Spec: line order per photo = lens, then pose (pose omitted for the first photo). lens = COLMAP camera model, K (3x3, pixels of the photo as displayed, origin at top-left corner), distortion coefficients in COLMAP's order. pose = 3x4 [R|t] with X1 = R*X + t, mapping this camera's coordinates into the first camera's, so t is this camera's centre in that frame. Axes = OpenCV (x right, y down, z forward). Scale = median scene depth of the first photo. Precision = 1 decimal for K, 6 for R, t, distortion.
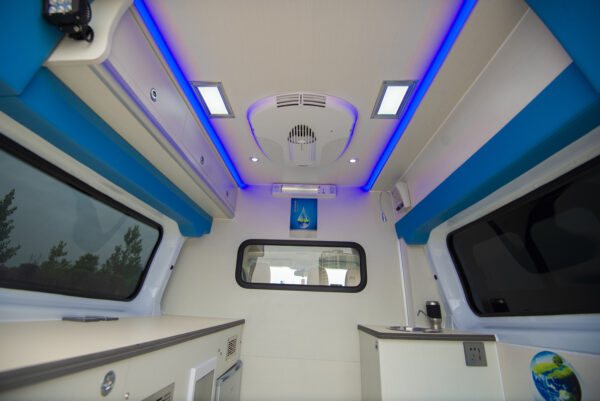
lens RADIAL K [[271.3, 0, 293.5], [0, 271.3, 188.6], [0, 0, 1]] dist [-0.022224, -0.009586]
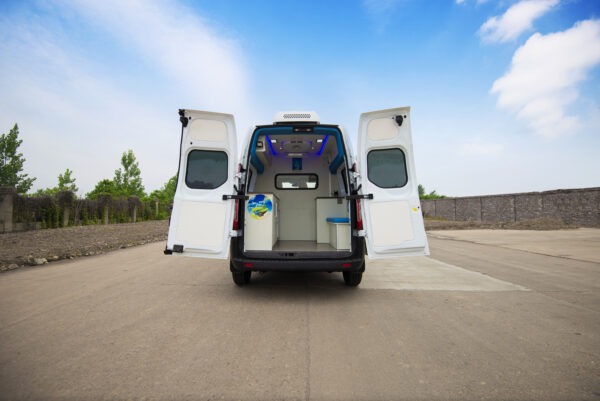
lens RADIAL K [[283.4, 0, 300.0], [0, 283.4, 200.5], [0, 0, 1]] dist [0.000026, 0.000083]
pose [[0.997658, -0.044017, 0.052352, -0.109592], [0.023426, 0.939013, 0.343082, -0.599824], [-0.064260, -0.341052, 0.937845, -2.019120]]
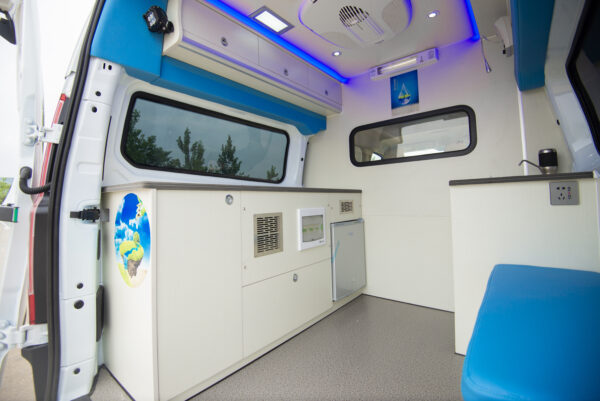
lens RADIAL K [[274.3, 0, 298.6], [0, 274.3, 187.7], [0, 0, 1]] dist [-0.020974, -0.015879]
pose [[0.800172, -0.094895, -0.592216, 0.313624], [0.291356, 0.924573, 0.245514, 0.073627], [0.524249, -0.368999, 0.767465, -0.113959]]
